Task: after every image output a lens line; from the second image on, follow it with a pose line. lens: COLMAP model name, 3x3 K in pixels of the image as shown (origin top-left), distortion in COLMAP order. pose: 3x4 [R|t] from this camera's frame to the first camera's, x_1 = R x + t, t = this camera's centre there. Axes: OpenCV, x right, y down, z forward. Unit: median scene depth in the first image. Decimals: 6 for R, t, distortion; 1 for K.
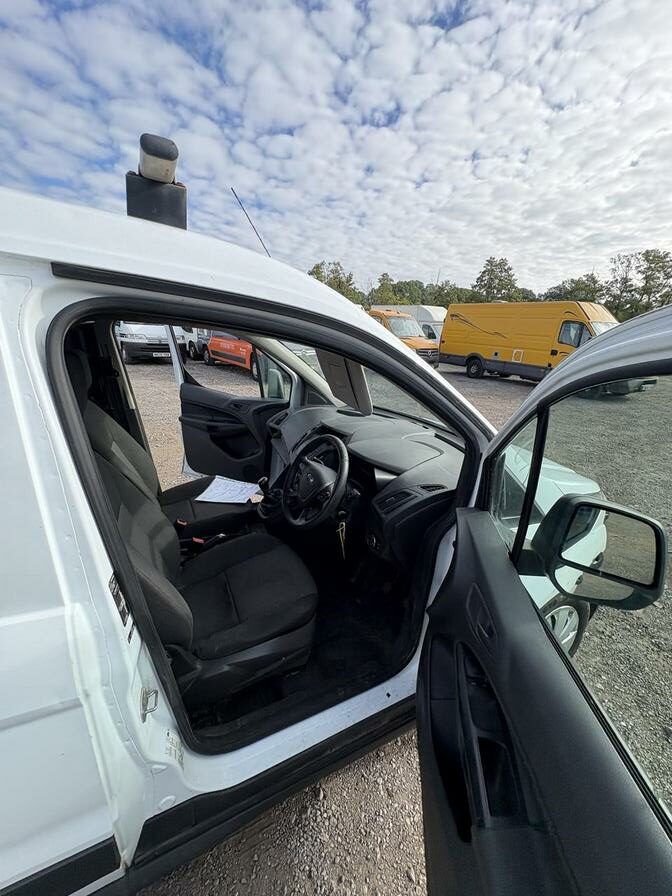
lens RADIAL K [[357.6, 0, 336.7], [0, 357.6, 435.8], [0, 0, 1]] dist [0.006191, -0.001244]
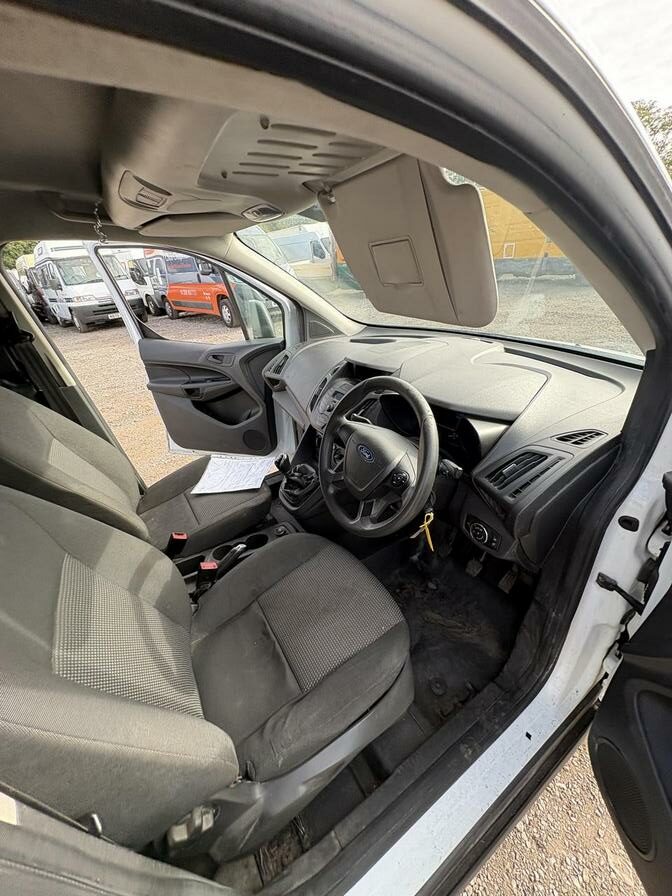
lens RADIAL K [[357.6, 0, 329.7], [0, 357.6, 440.1], [0, 0, 1]] dist [0.006191, -0.001244]
pose [[0.985581, -0.169051, -0.007202, -0.079313], [0.167441, 0.968296, 0.185380, -0.016722], [-0.024365, -0.183913, 0.982640, 0.253176]]
